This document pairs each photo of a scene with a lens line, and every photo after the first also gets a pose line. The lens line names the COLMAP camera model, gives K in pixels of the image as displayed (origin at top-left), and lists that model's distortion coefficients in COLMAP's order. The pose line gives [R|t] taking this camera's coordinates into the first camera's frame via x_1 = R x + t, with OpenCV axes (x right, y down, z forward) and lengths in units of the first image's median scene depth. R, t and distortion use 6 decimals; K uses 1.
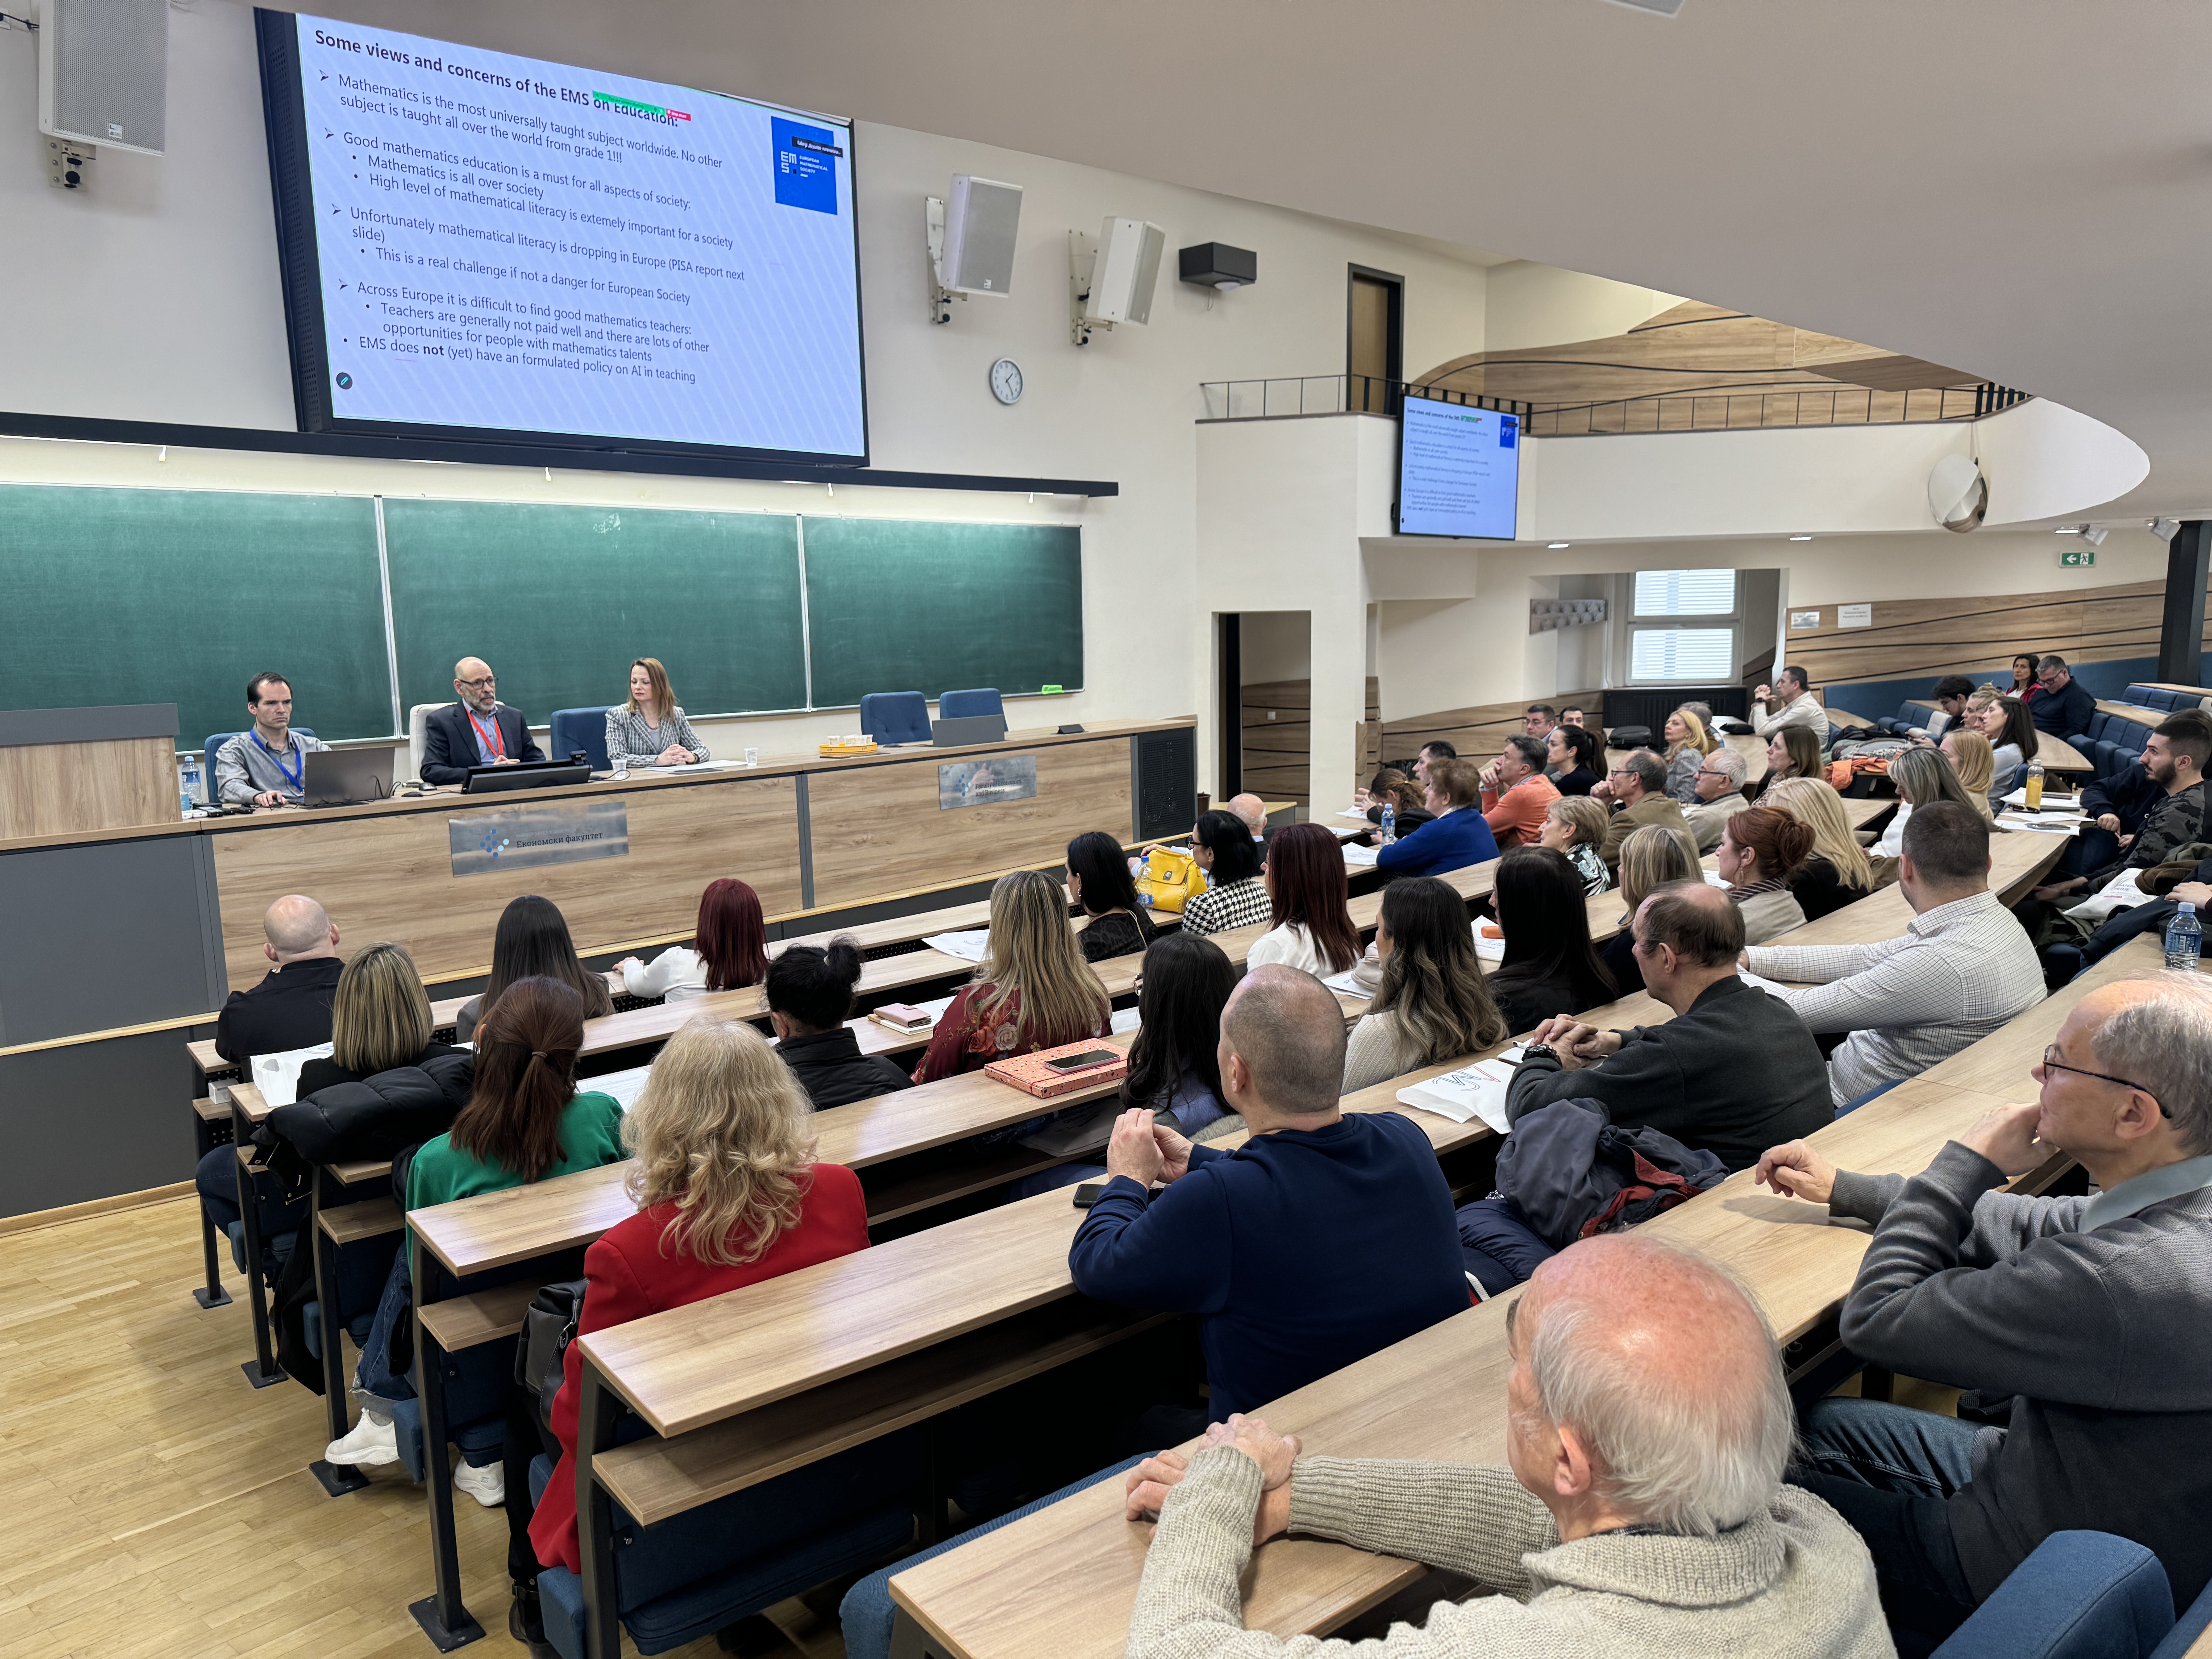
lens RADIAL K [[1579.0, 0, 1110.8], [0, 1579.0, 884.1], [0, 0, 1]] dist [-0.052913, -0.002334]
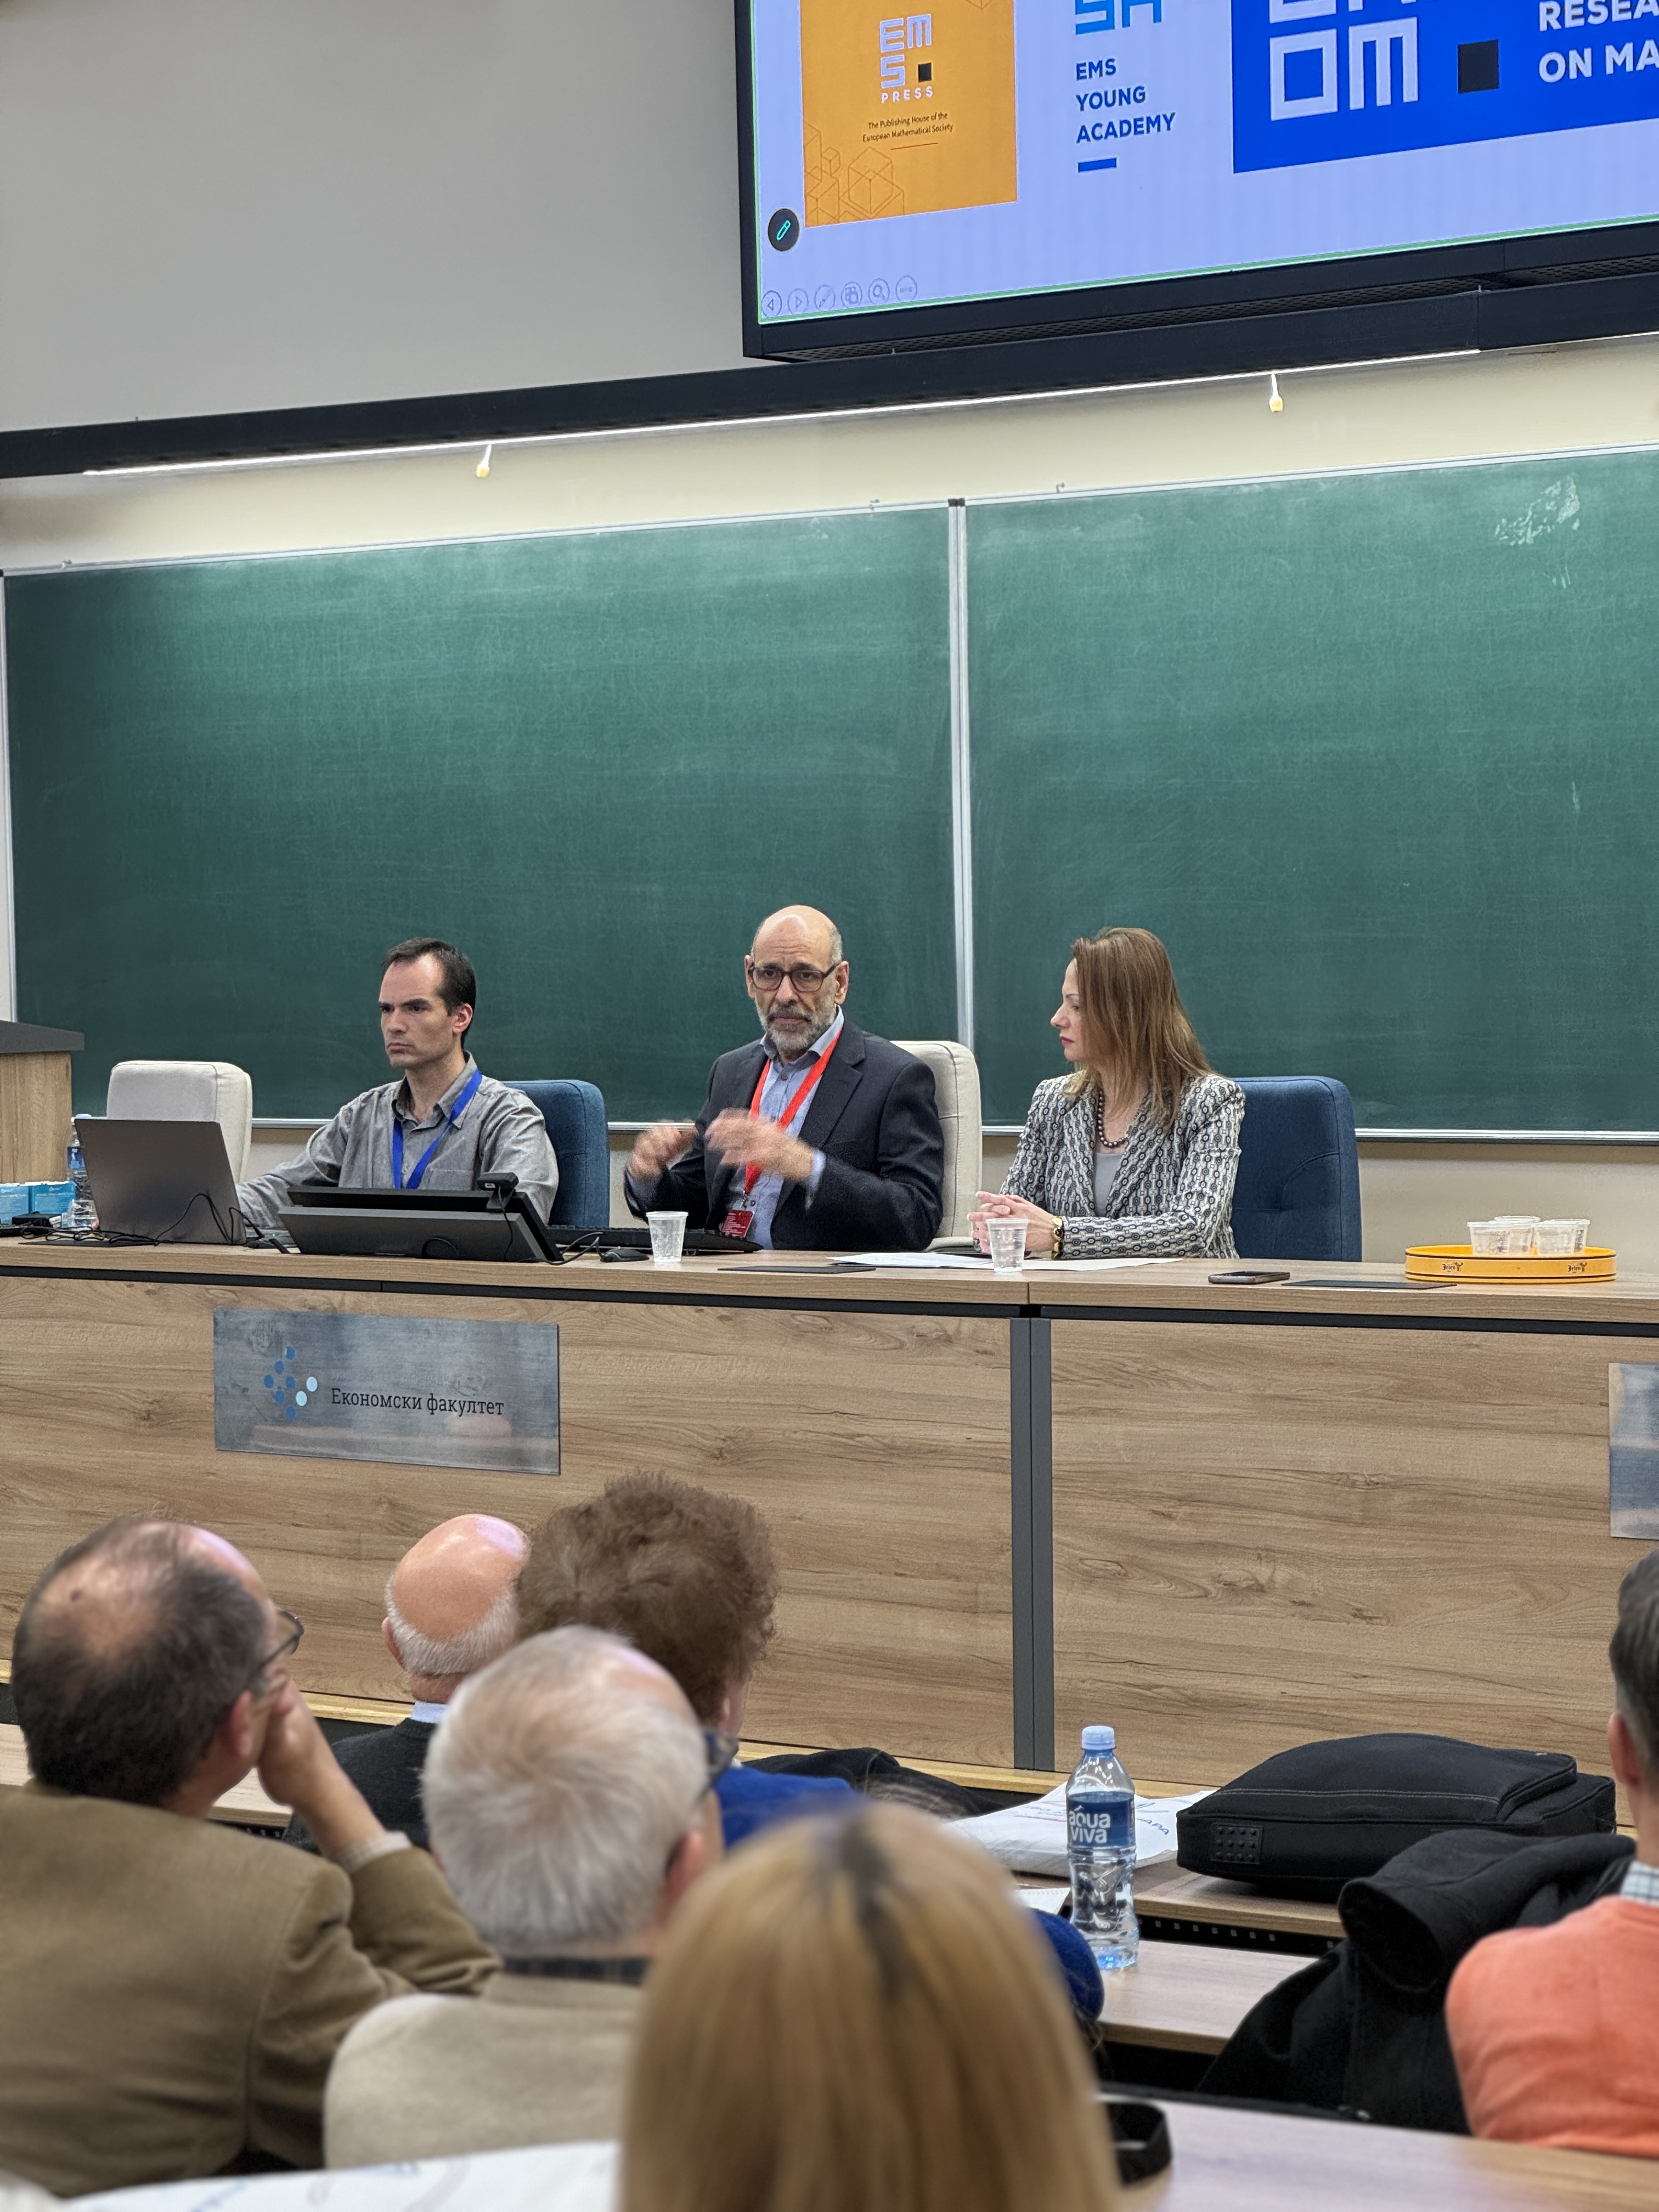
lens RADIAL K [[4672.8, 0, 822.0], [0, 4672.8, 1089.2], [0, 0, 1]] dist [-0.433804, 10.076852]
pose [[0.127111, 0.040300, -0.991069, 0.677042], [-0.154713, 0.987750, 0.020322, -0.124794], [0.979748, 0.150748, 0.131789, 0.841790]]
